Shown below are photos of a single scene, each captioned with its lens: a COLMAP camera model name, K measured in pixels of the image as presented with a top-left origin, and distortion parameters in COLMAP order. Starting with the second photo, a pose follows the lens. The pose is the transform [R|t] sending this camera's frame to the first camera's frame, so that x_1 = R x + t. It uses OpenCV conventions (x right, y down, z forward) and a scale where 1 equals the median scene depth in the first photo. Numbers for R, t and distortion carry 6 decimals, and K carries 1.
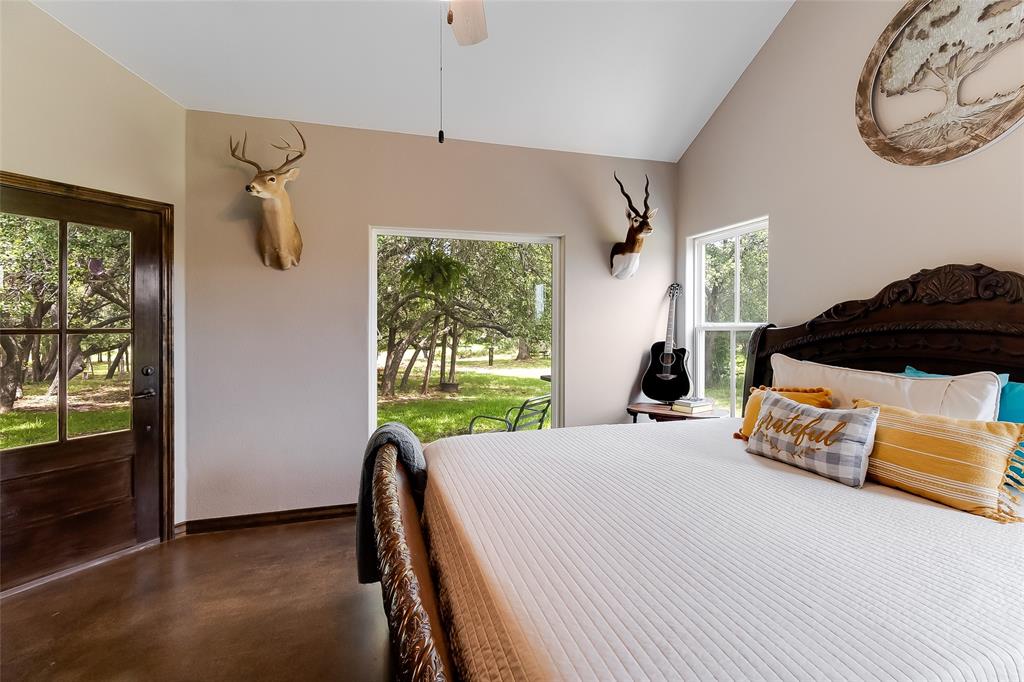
lens RADIAL K [[480.7, 0, 517.1], [0, 480.7, 320.7], [0, 0, 1]] dist [0.001180, 0.000095]
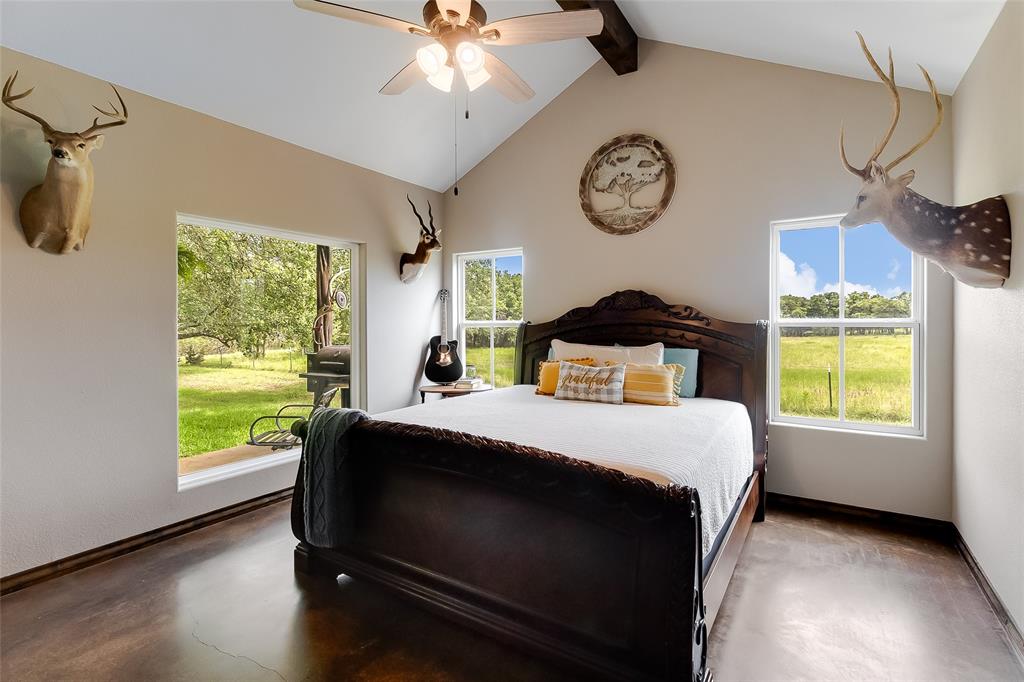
lens RADIAL K [[494.6, 0, 514.1], [0, 494.6, 311.7], [0, 0, 1]] dist [-0.002119, -0.000363]
pose [[0.747009, 0.010795, 0.664726, -0.617630], [-0.000620, 0.999879, -0.015540, 0.001603], [-0.664813, 0.011197, 0.746926, -0.137016]]
